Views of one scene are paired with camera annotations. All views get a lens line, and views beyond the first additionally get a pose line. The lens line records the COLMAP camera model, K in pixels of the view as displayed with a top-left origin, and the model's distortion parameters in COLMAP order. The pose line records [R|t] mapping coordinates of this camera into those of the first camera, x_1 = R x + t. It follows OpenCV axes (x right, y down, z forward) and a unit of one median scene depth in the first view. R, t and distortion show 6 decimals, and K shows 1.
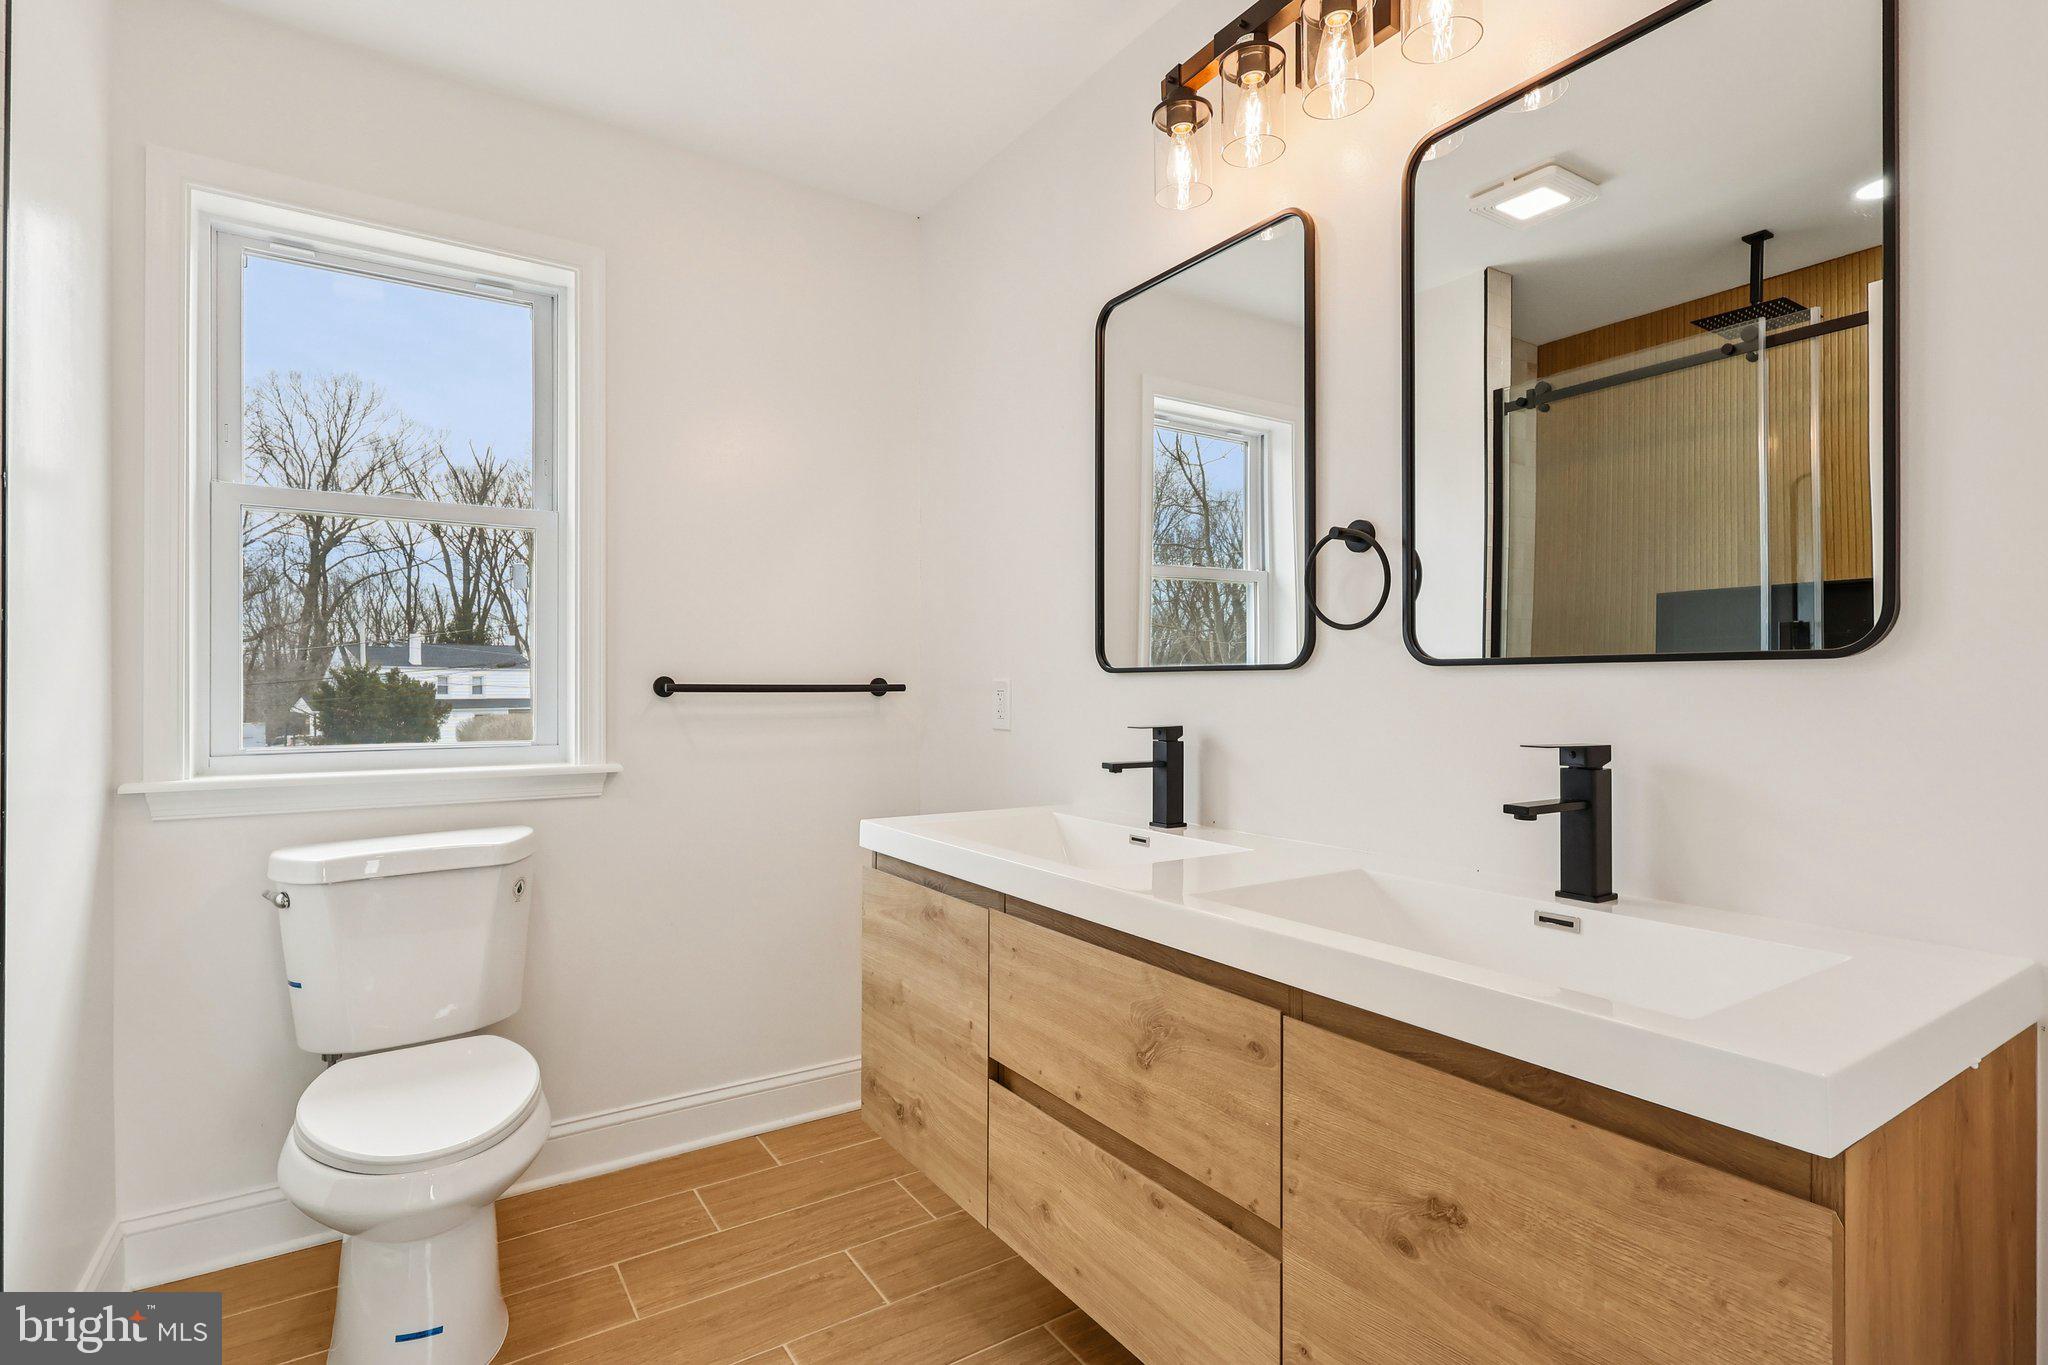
lens RADIAL K [[991.1, 0, 1017.0], [0, 991.1, 684.5], [0, 0, 1]] dist [0.003176, 0.001770]
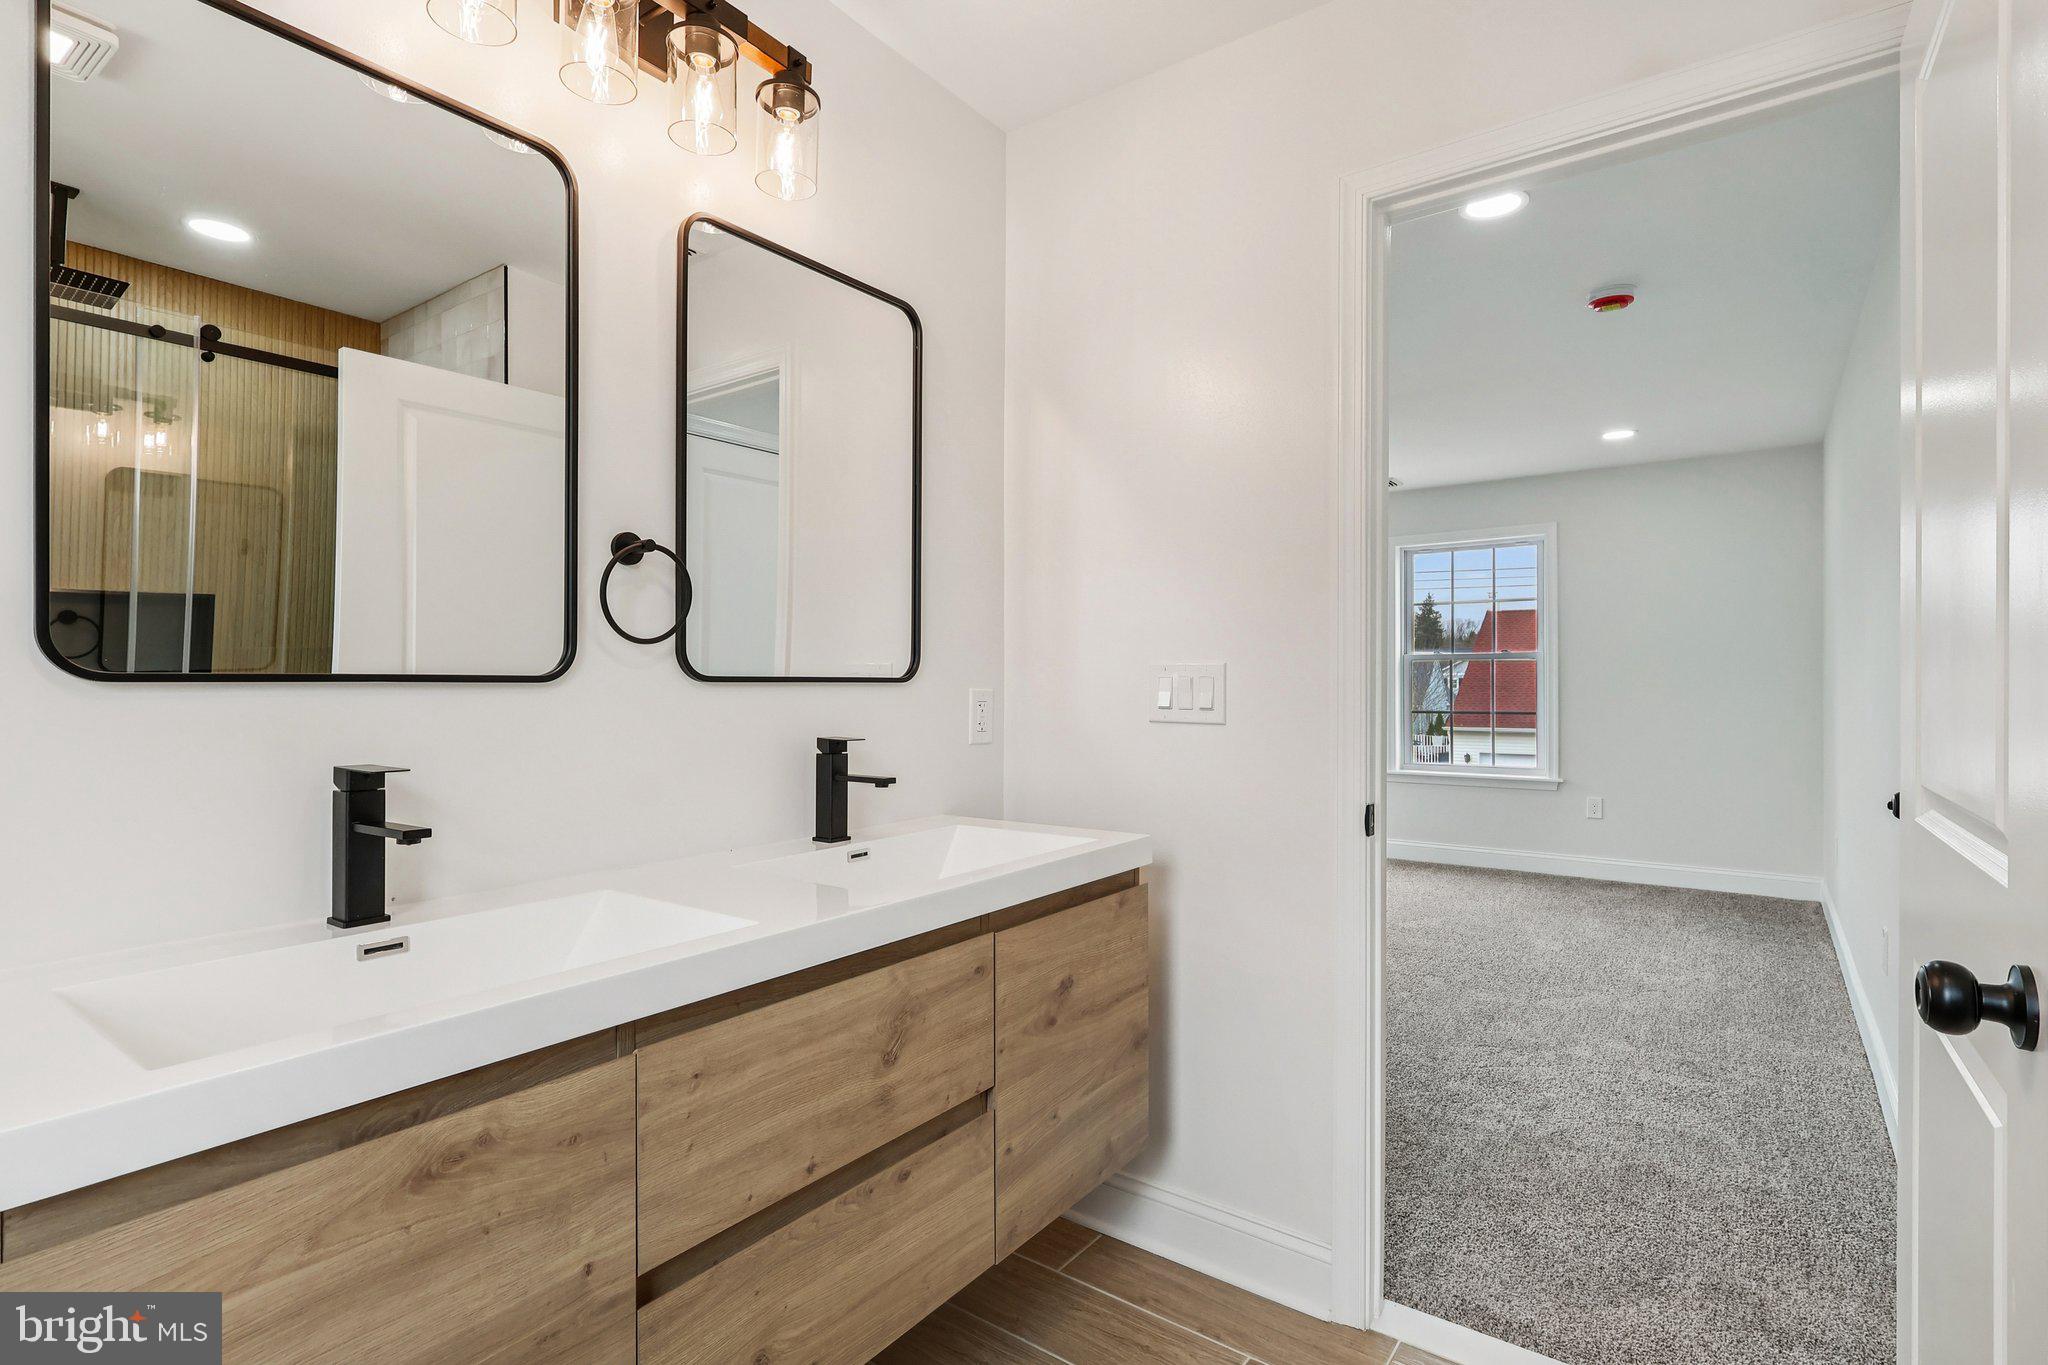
lens RADIAL K [[991.1, 0, 1017.0], [0, 991.1, 684.5], [0, 0, 1]] dist [0.003176, 0.001770]
pose [[-0.348056, 0.003581, 0.937467, -0.918321], [0.001112, 0.999994, -0.003407, -0.016443], [-0.937473, -0.000144, -0.348058, 1.248290]]
